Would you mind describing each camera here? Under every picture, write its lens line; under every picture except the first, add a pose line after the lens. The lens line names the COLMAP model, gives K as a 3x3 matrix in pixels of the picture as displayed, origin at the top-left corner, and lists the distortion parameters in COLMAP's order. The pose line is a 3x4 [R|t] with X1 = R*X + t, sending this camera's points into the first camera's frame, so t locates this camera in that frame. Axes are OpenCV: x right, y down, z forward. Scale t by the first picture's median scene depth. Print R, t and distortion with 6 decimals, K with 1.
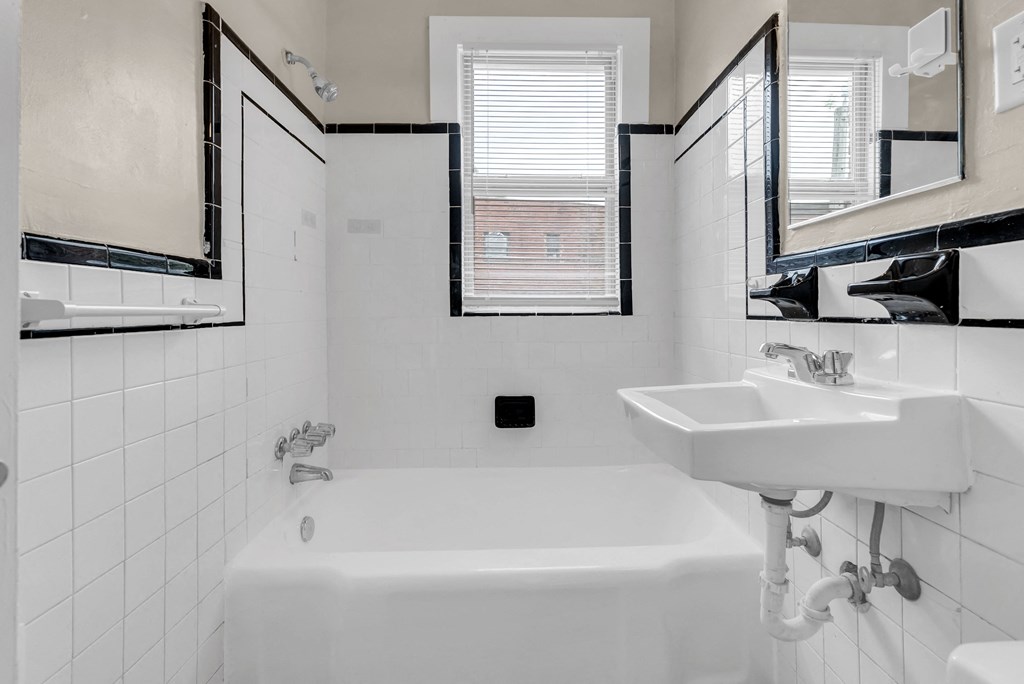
lens RADIAL K [[480.1, 0, 521.3], [0, 480.1, 307.4], [0, 0, 1]] dist [-0.008093, 0.001768]
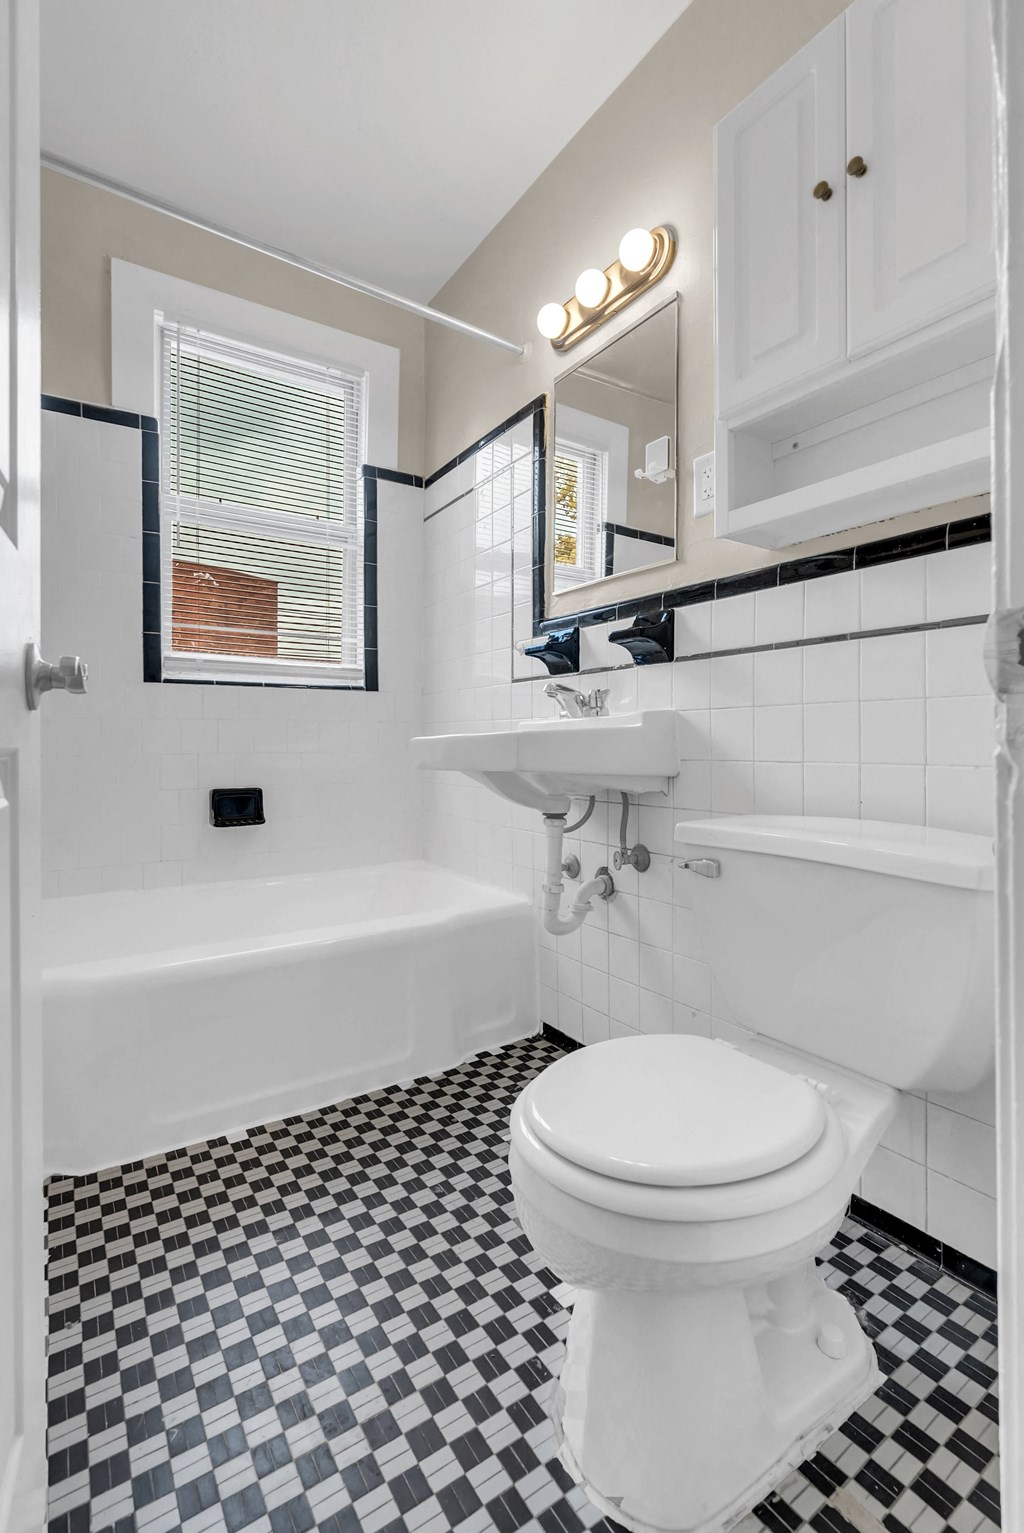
lens RADIAL K [[718.7, 0, 508.7], [0, 718.7, 759.0], [0, 0, 1]] dist [-0.008093, 0.001768]
pose [[0.851277, -0.007394, 0.524664, -0.387434], [-0.004513, 0.999761, 0.021412, 0.172413], [-0.524696, -0.020596, 0.851040, -0.352558]]
